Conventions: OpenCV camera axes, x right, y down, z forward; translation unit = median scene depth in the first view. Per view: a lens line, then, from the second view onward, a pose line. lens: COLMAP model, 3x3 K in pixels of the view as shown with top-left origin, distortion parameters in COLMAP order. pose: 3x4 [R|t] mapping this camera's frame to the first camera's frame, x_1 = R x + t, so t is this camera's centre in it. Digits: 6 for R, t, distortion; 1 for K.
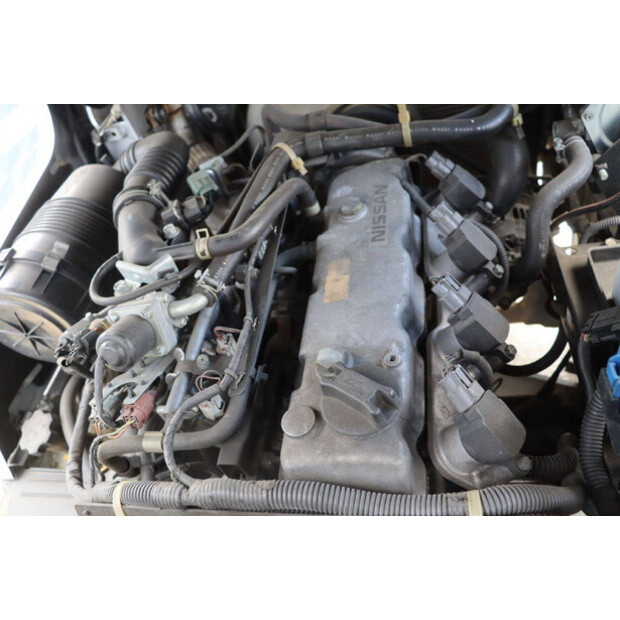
lens RADIAL K [[505.0, 0, 309.5], [0, 505.0, 307.9], [0, 0, 1]] dist [-0.119809, 0.050492]
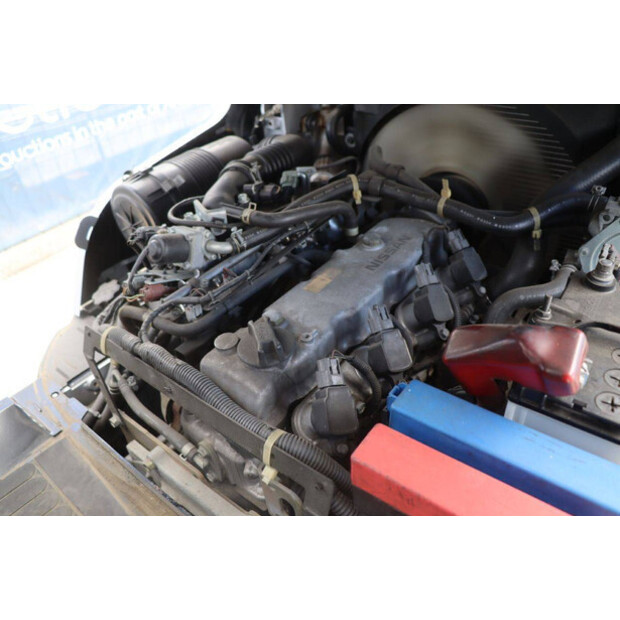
lens RADIAL K [[505.0, 0, 310.9], [0, 505.0, 310.5], [0, 0, 1]] dist [-0.119809, 0.050492]
pose [[0.848109, 0.455786, -0.270131, 0.384620], [-0.470496, 0.882327, 0.011551, 0.013275], [0.243608, 0.117299, 0.962754, -0.237482]]
